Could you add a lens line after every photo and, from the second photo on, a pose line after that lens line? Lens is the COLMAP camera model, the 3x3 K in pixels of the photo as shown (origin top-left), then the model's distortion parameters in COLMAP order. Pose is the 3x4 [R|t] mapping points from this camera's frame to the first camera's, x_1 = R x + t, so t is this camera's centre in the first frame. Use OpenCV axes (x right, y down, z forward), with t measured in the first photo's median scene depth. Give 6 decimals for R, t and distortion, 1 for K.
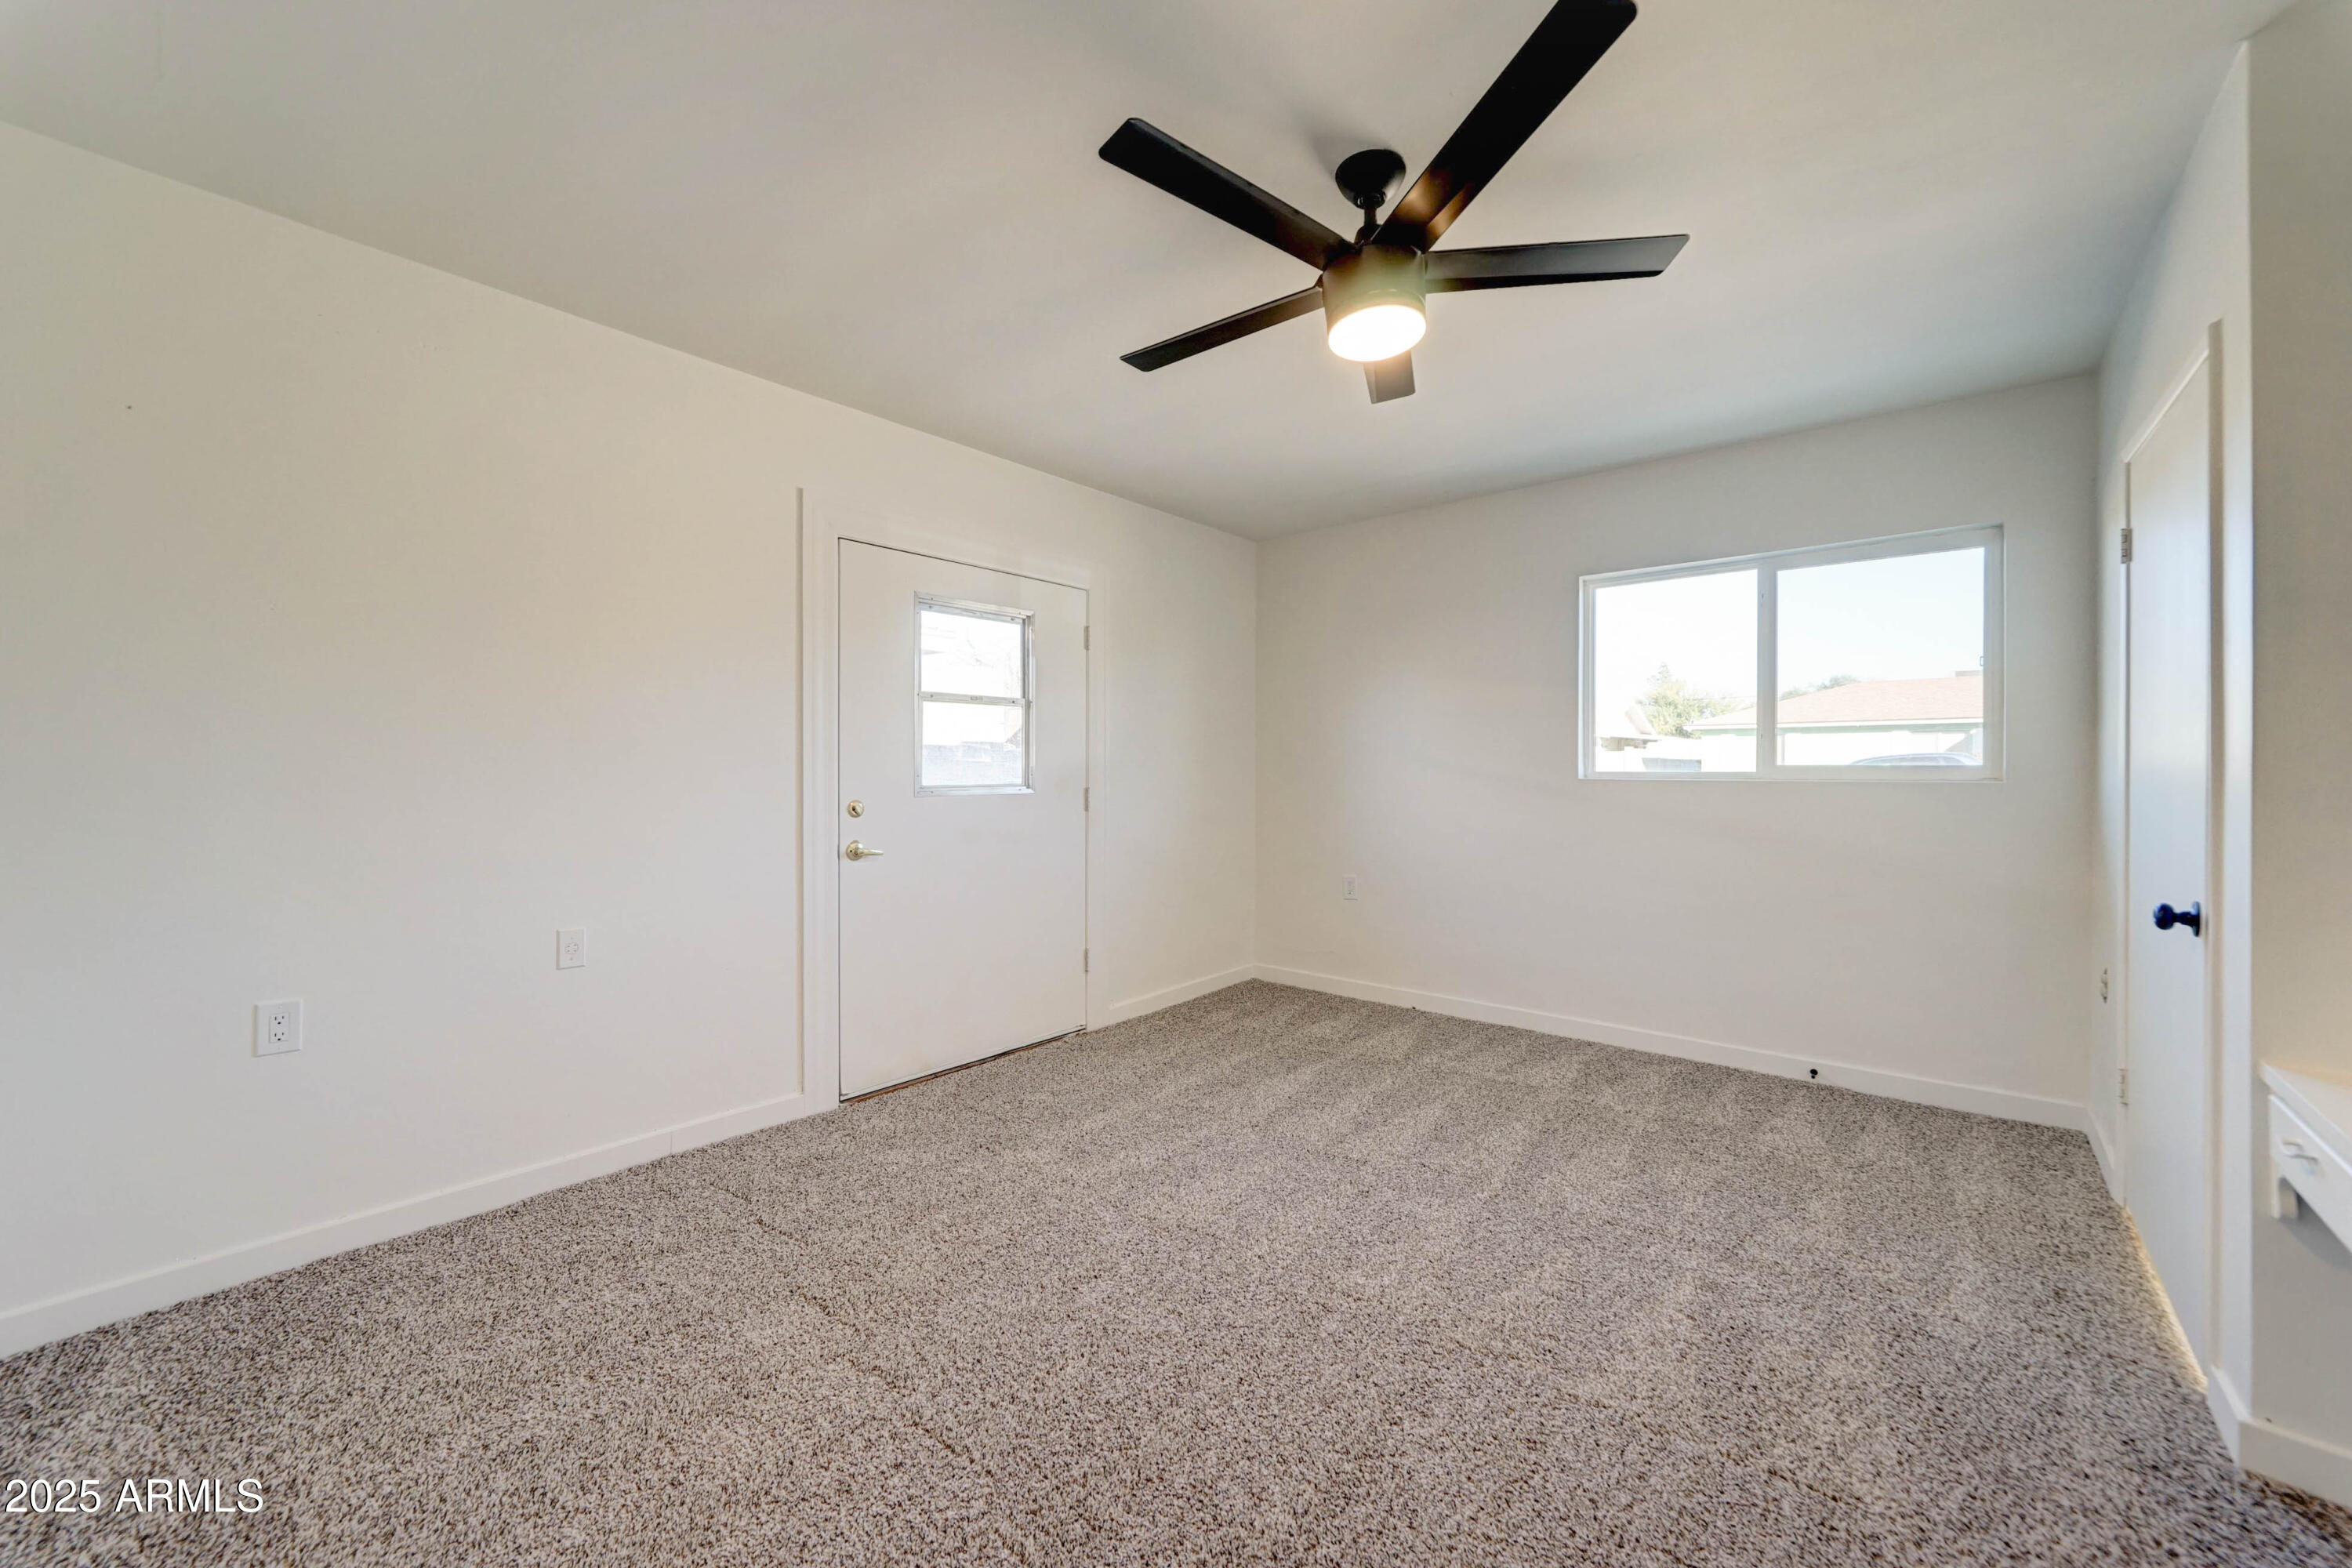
lens RADIAL K [[885.7, 0, 1172.4], [0, 885.7, 769.8], [0, 0, 1]] dist [0.000879, 0.000121]
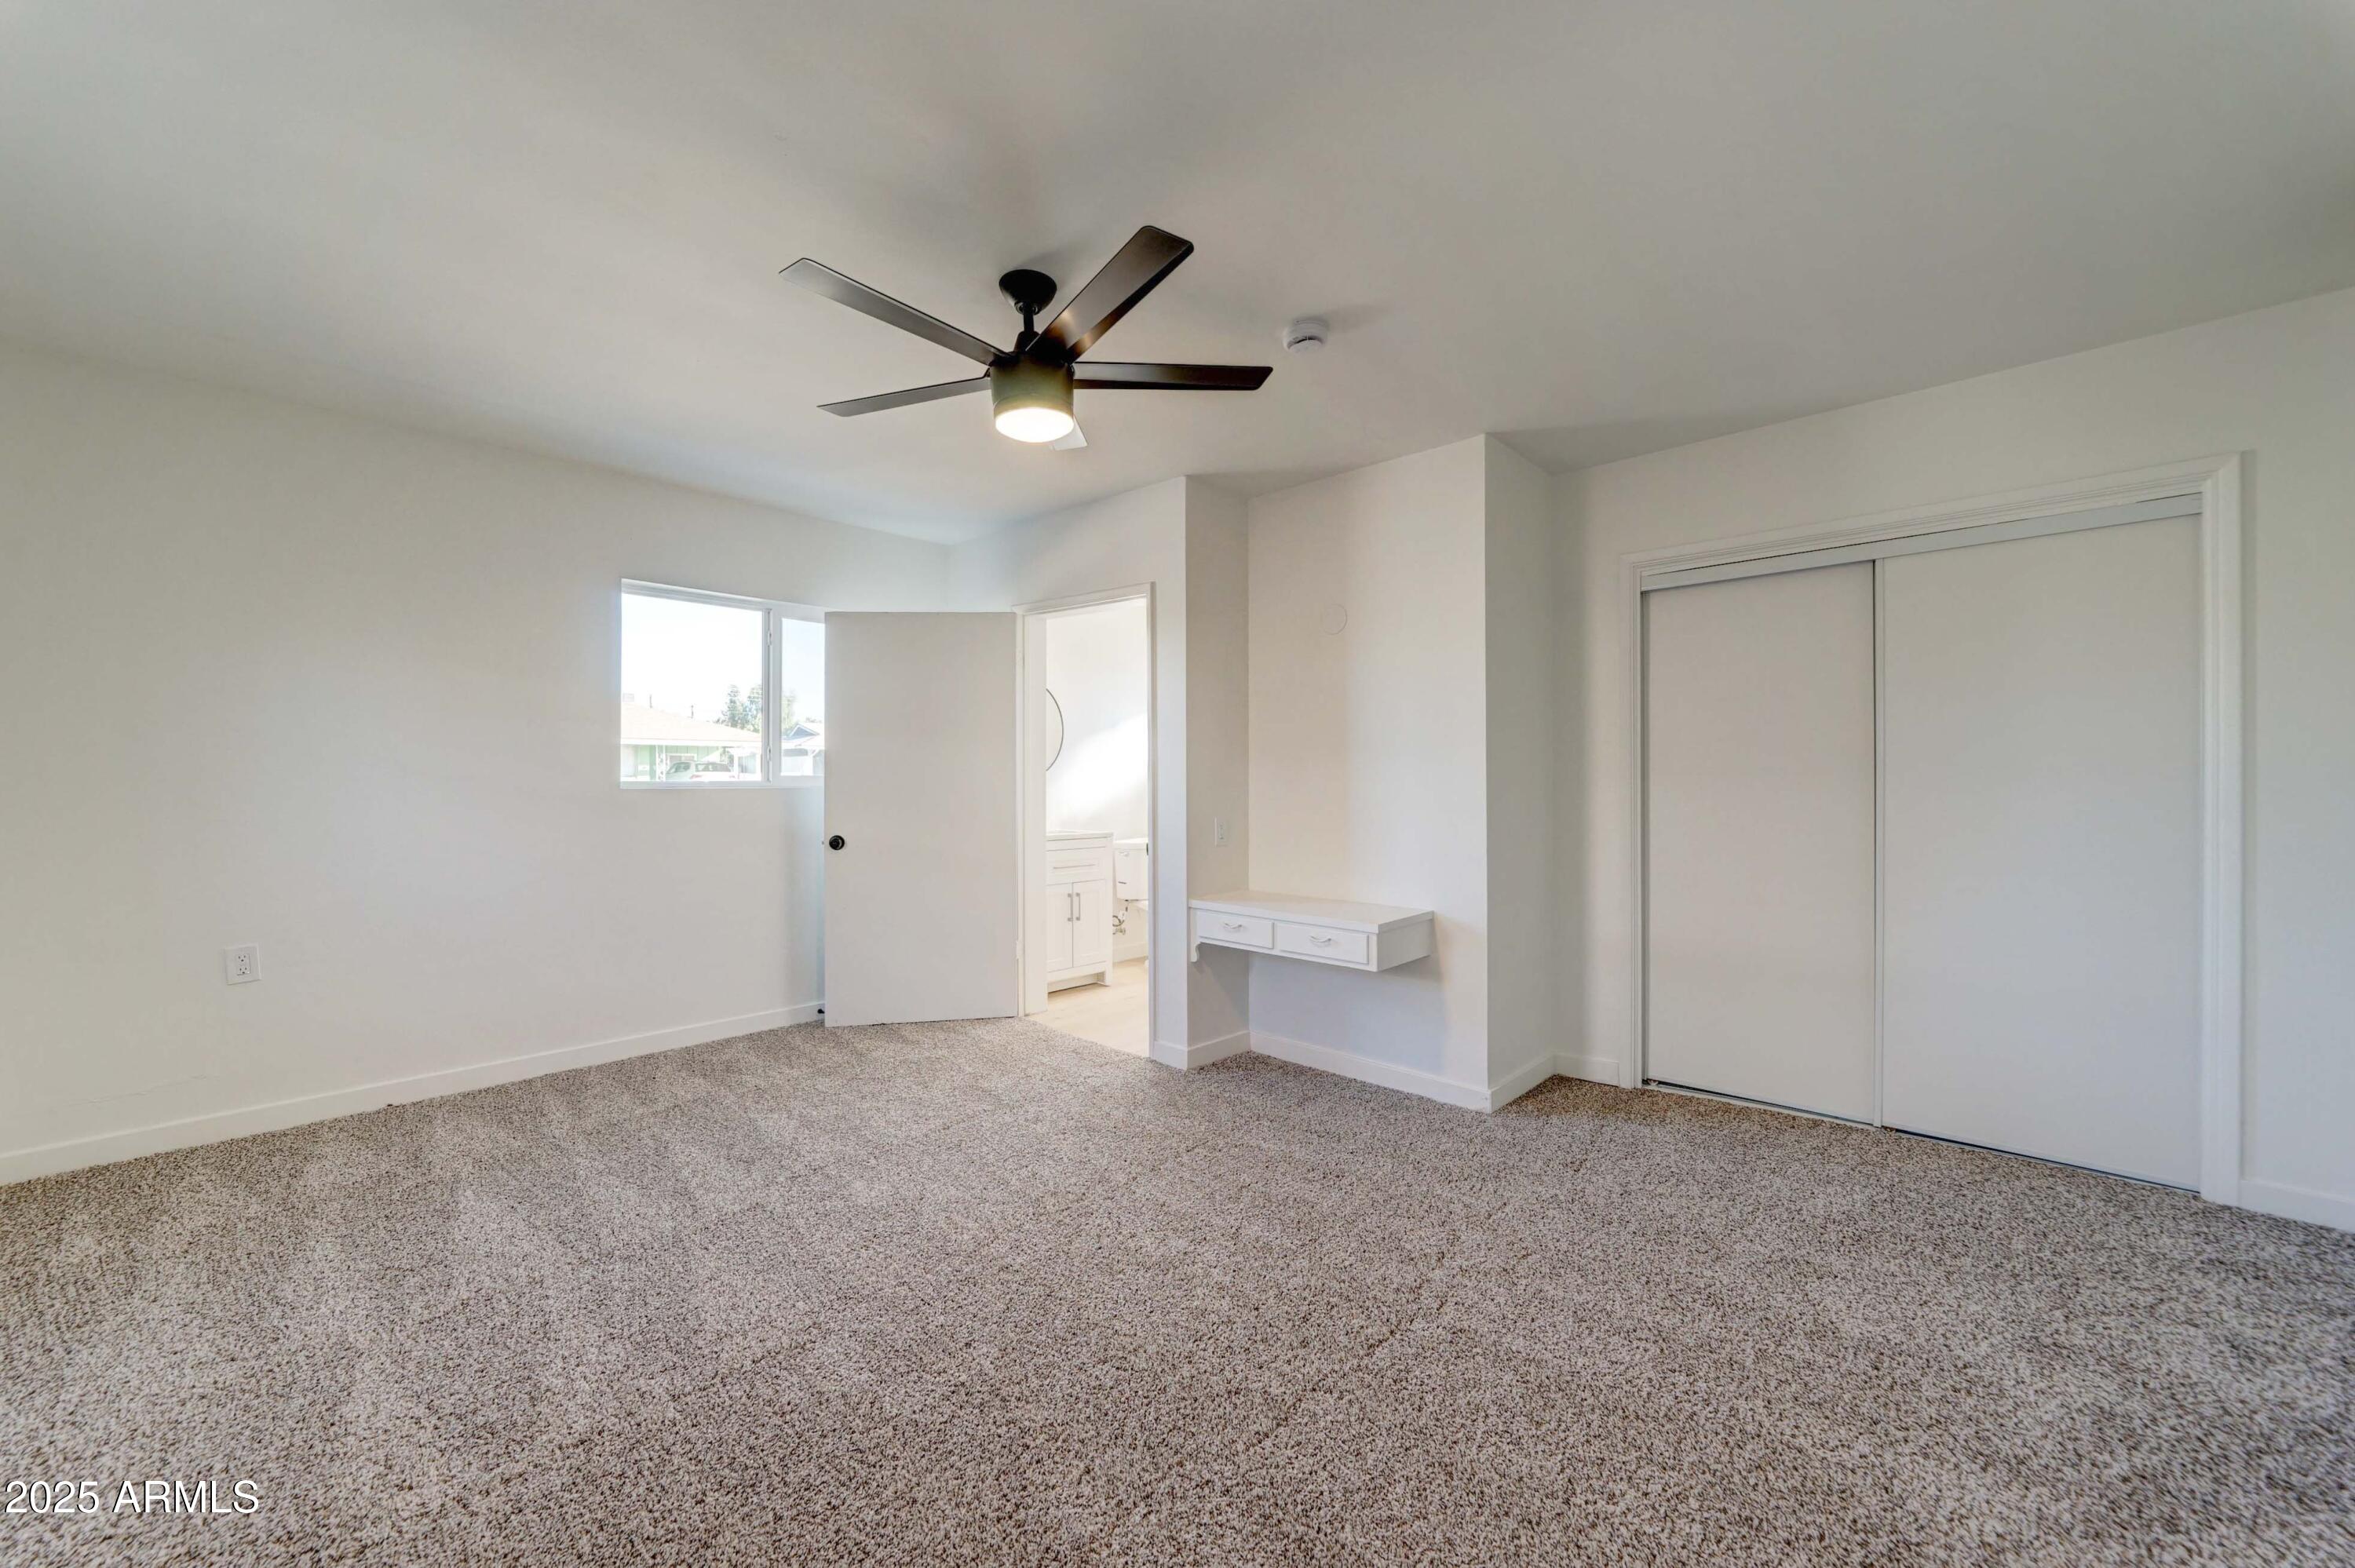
lens RADIAL K [[873.0, 0, 1171.6], [0, 873.0, 784.1], [0, 0, 1]] dist [-0.018740, 0.000026]
pose [[0.043336, -0.001655, 0.999059, -0.608165], [-0.001304, 0.999998, 0.001713, 0.004037], [-0.999060, -0.001377, 0.043333, 0.492231]]
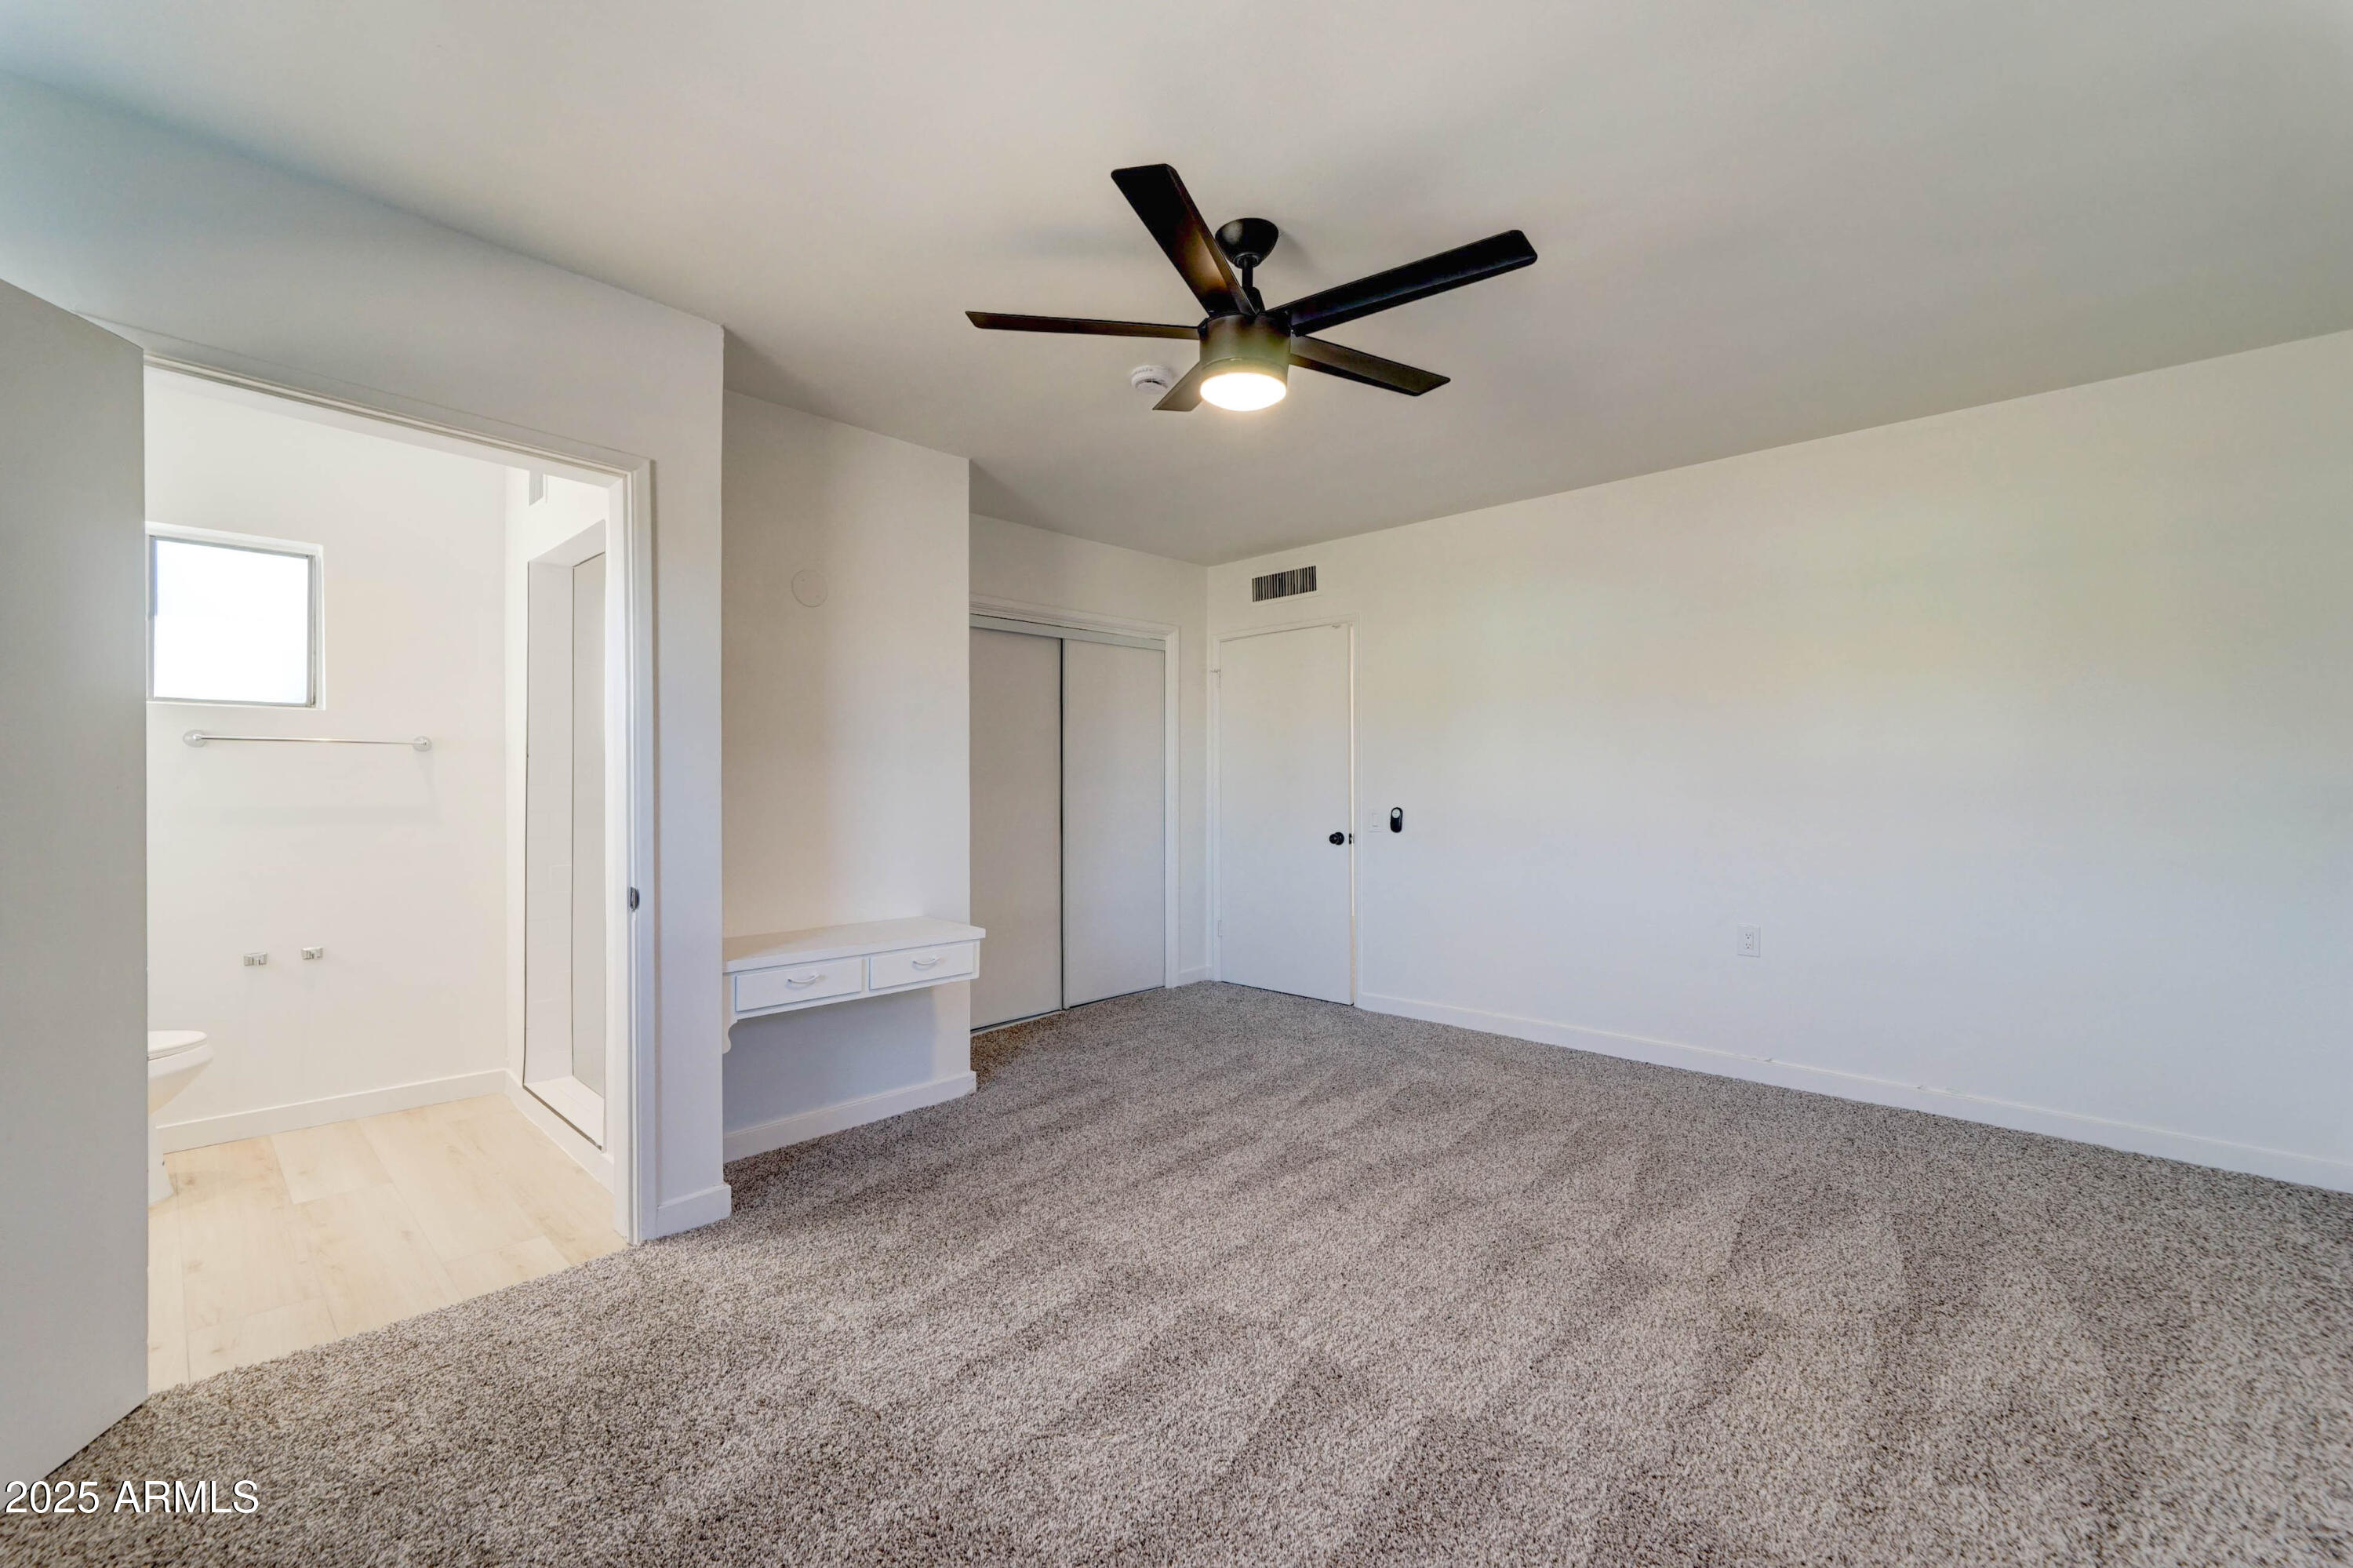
lens RADIAL K [[936.9, 0, 1176.5], [0, 936.9, 784.0], [0, 0, 1]] dist [-0.009132, -0.000073]
pose [[-0.998592, 0.002584, 0.052978, 0.160465], [0.002612, 0.999996, 0.000463, 0.001780], [-0.052977, 0.000601, -0.998596, 1.395582]]
